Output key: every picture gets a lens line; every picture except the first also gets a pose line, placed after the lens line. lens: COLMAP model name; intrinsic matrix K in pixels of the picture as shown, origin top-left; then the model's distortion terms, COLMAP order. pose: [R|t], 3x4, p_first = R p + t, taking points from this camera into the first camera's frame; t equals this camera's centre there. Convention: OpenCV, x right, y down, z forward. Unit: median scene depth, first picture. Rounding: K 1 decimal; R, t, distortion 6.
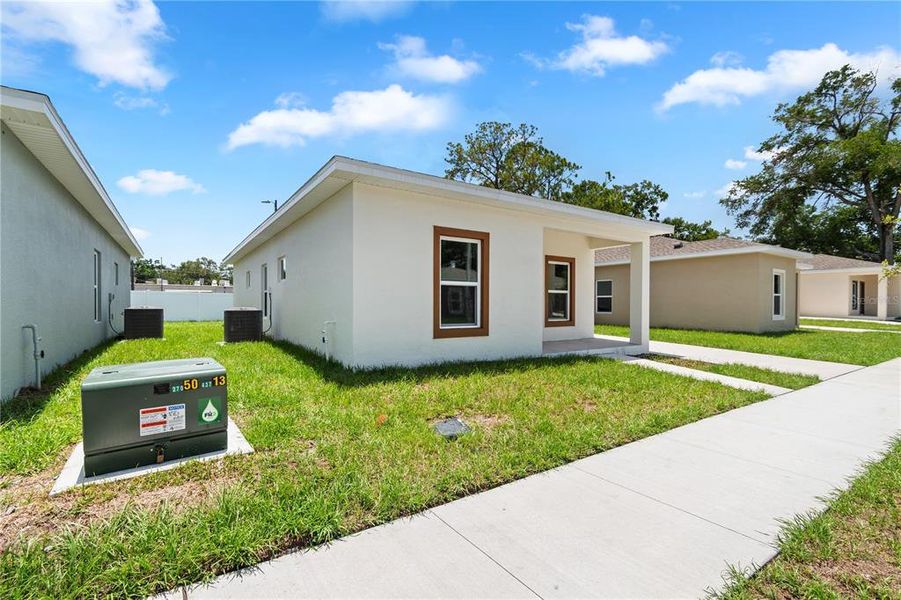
lens RADIAL K [[412.1, 0, 446.3], [0, 412.1, 302.6], [0, 0, 1]] dist [0.003103, -0.000030]
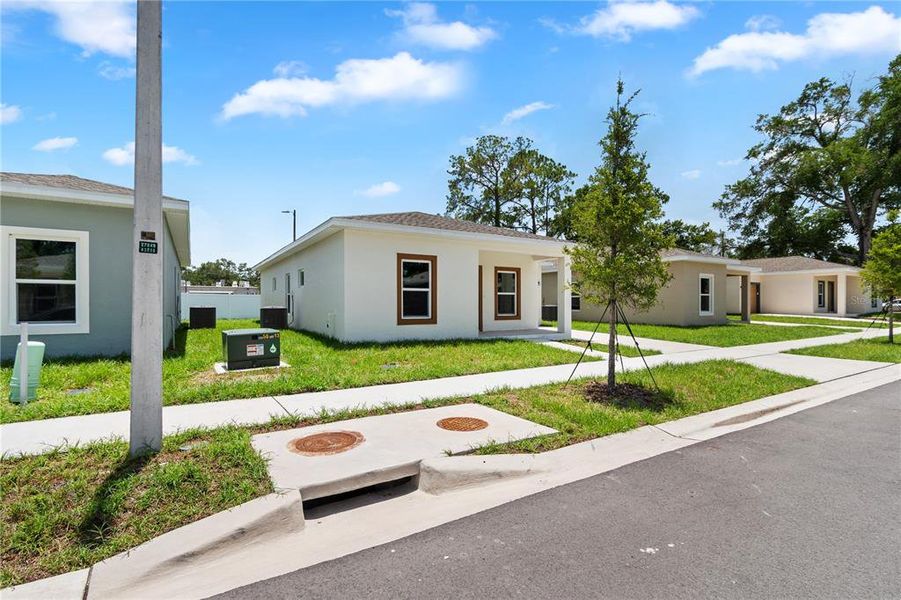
lens RADIAL K [[433.3, 0, 455.4], [0, 433.3, 302.4], [0, 0, 1]] dist [0.000688, 0.000193]
pose [[0.999400, -0.003802, -0.034424, 0.054568], [0.003788, 0.999993, -0.000458, 0.000586], [0.034425, 0.000327, 0.999407, -0.141553]]
